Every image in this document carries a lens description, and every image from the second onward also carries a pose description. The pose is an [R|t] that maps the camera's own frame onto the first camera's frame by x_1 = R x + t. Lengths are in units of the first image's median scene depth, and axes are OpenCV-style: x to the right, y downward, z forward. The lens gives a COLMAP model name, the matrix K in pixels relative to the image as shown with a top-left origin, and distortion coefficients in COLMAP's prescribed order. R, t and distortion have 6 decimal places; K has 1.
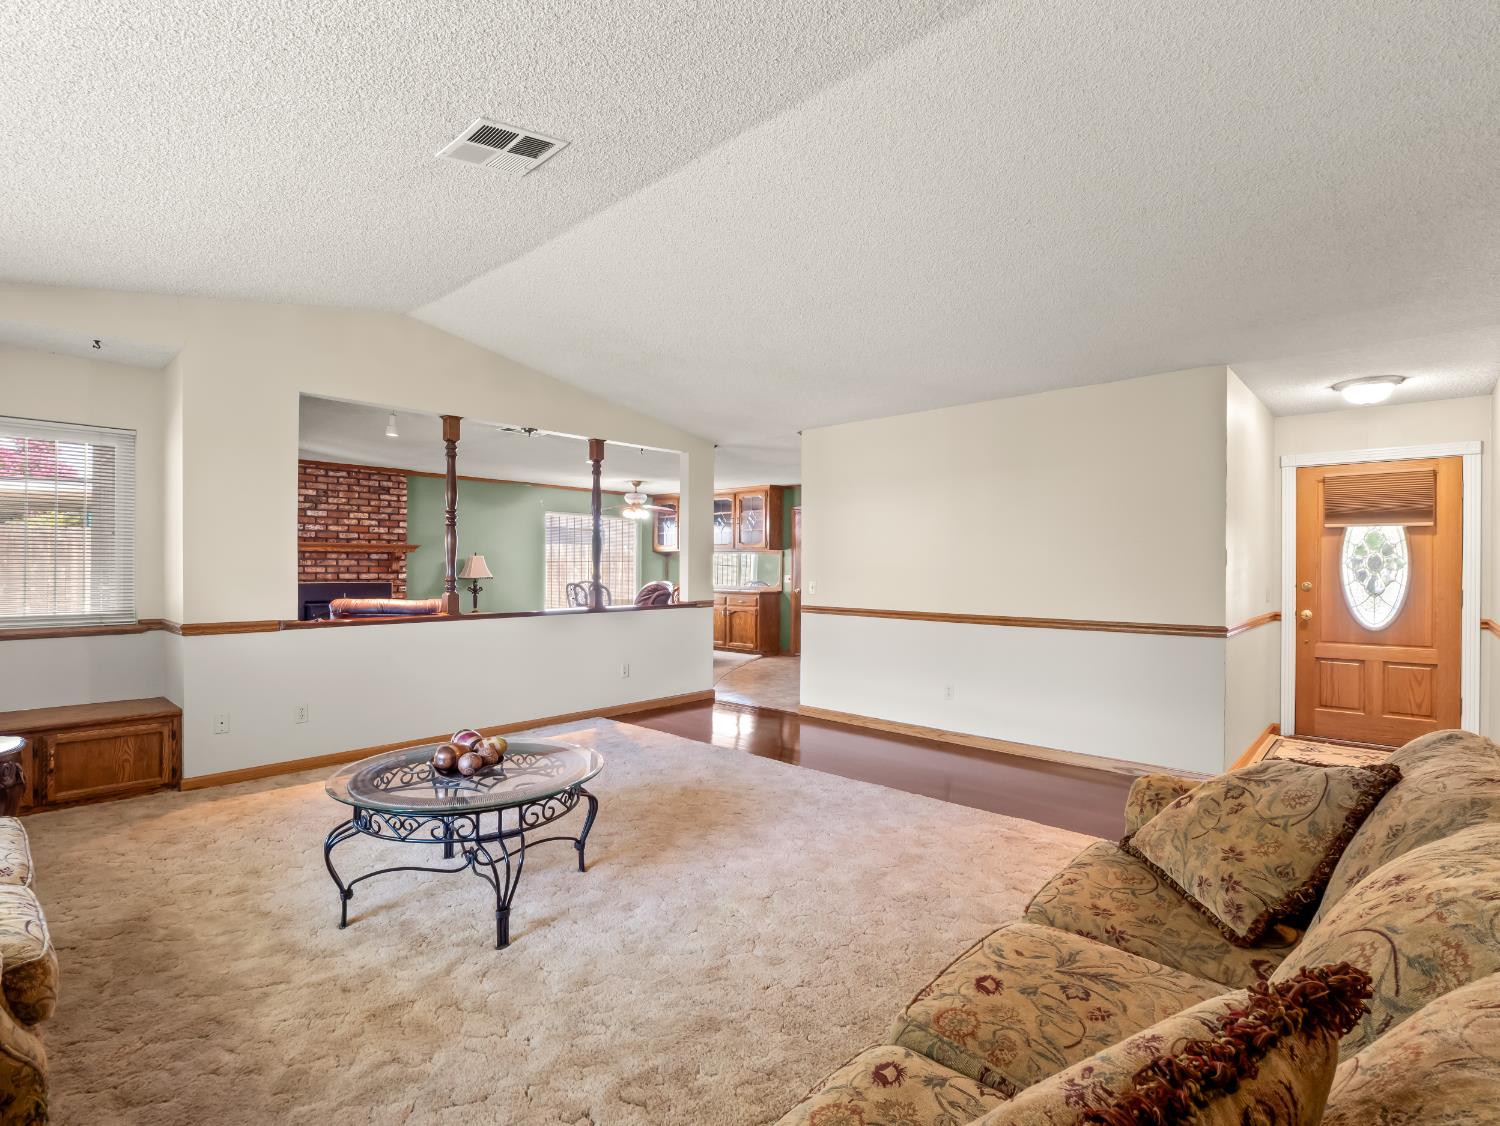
lens RADIAL K [[728.3, 0, 720.6], [0, 728.3, 567.3], [0, 0, 1]] dist [-0.013857, -0.003651]
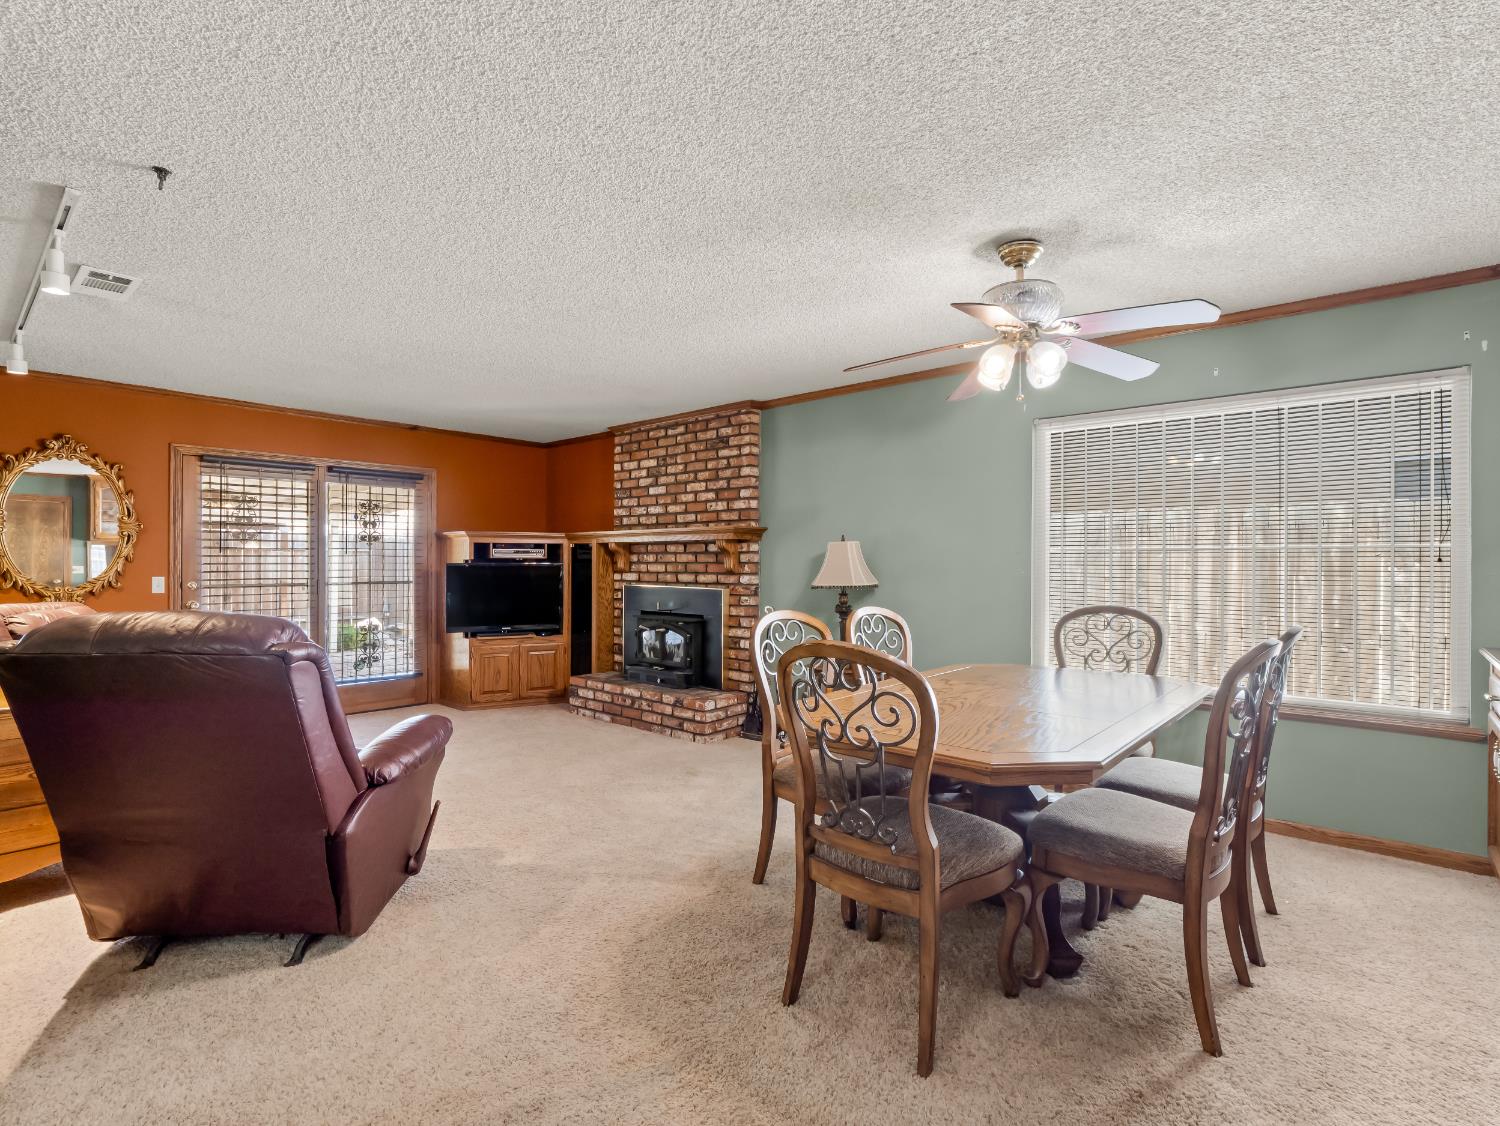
lens RADIAL K [[728.3, 0, 751.3], [0, 728.3, 563.0], [0, 0, 1]] dist [-0.013857, -0.003651]
pose [[0.061171, -0.006125, -0.998109, 0.171744], [-0.003848, 0.999972, -0.006372, 0.002583], [0.998120, 0.004231, 0.061146, 1.016998]]
